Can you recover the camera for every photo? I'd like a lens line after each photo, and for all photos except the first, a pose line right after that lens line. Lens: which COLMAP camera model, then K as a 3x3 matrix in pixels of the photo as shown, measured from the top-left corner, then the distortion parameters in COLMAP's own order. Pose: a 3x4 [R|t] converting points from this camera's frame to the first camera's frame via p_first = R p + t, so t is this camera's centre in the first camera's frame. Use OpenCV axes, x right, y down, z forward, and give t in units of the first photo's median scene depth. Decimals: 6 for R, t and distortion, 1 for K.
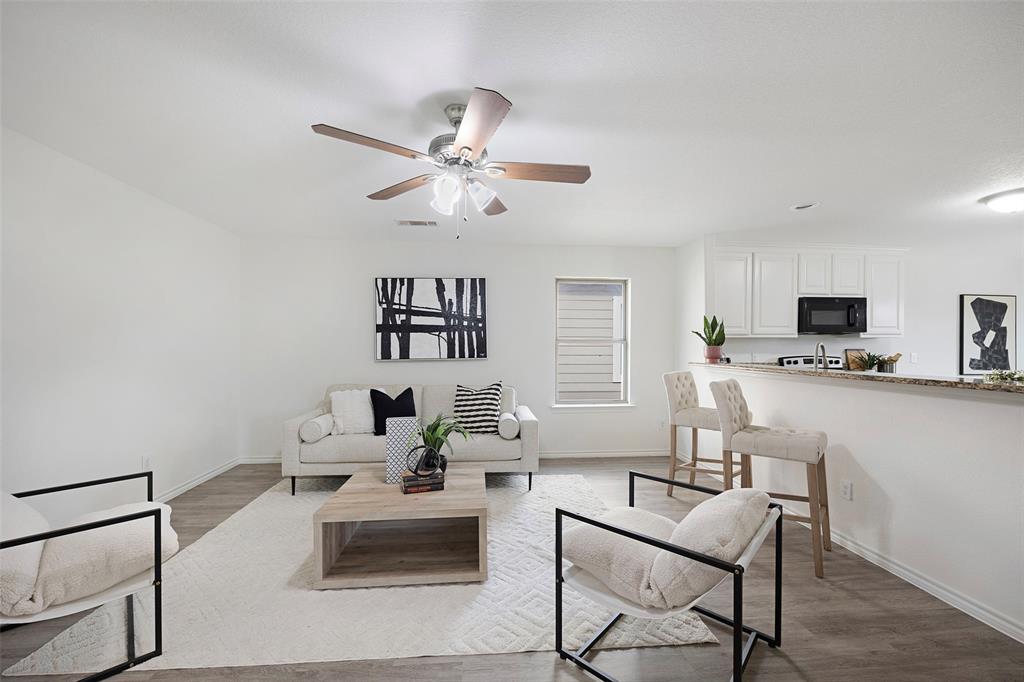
lens RADIAL K [[401.2, 0, 515.6], [0, 401.2, 344.7], [0, 0, 1]] dist [-0.000863, -0.000046]
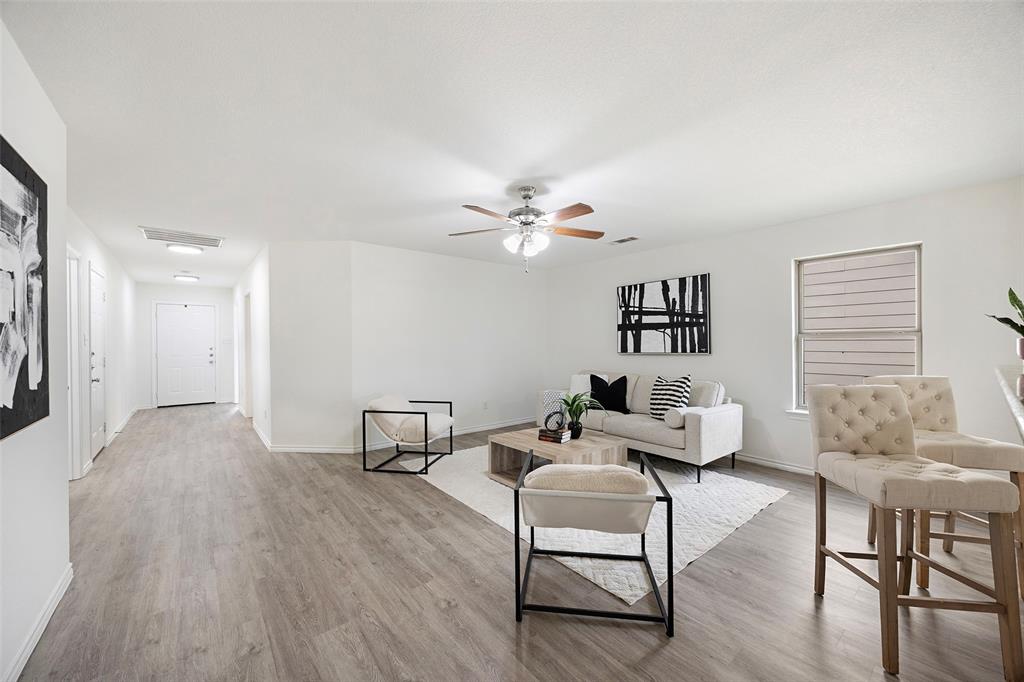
lens RADIAL K [[392.8, 0, 515.6], [0, 392.8, 342.3], [0, 0, 1]] dist [0.000925, 0.000139]
pose [[0.569752, -0.005242, -0.821800, 0.469225], [0.009202, 0.999958, 0.000001, 0.001528], [0.821765, -0.007563, 0.569776, 0.043766]]
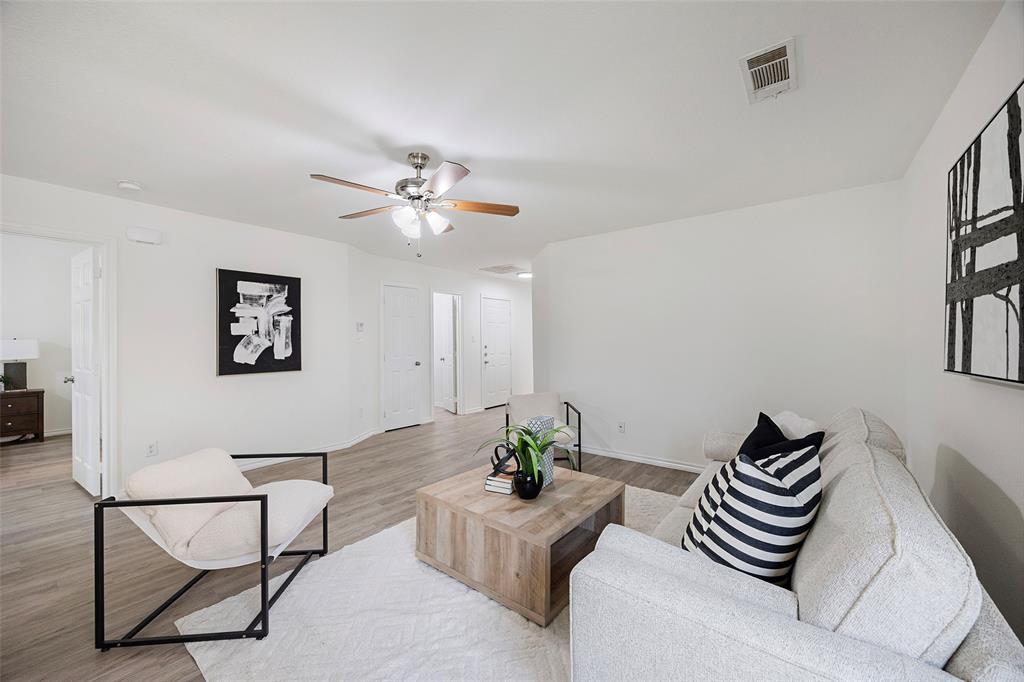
lens RADIAL K [[392.8, 0, 515.6], [0, 392.8, 342.3], [0, 0, 1]] dist [0.000925, 0.000139]
pose [[-0.669547, -0.003195, -0.742763, 0.248910], [0.003804, 0.999963, -0.007730, 0.009214], [0.742760, -0.008001, -0.669510, 0.932415]]
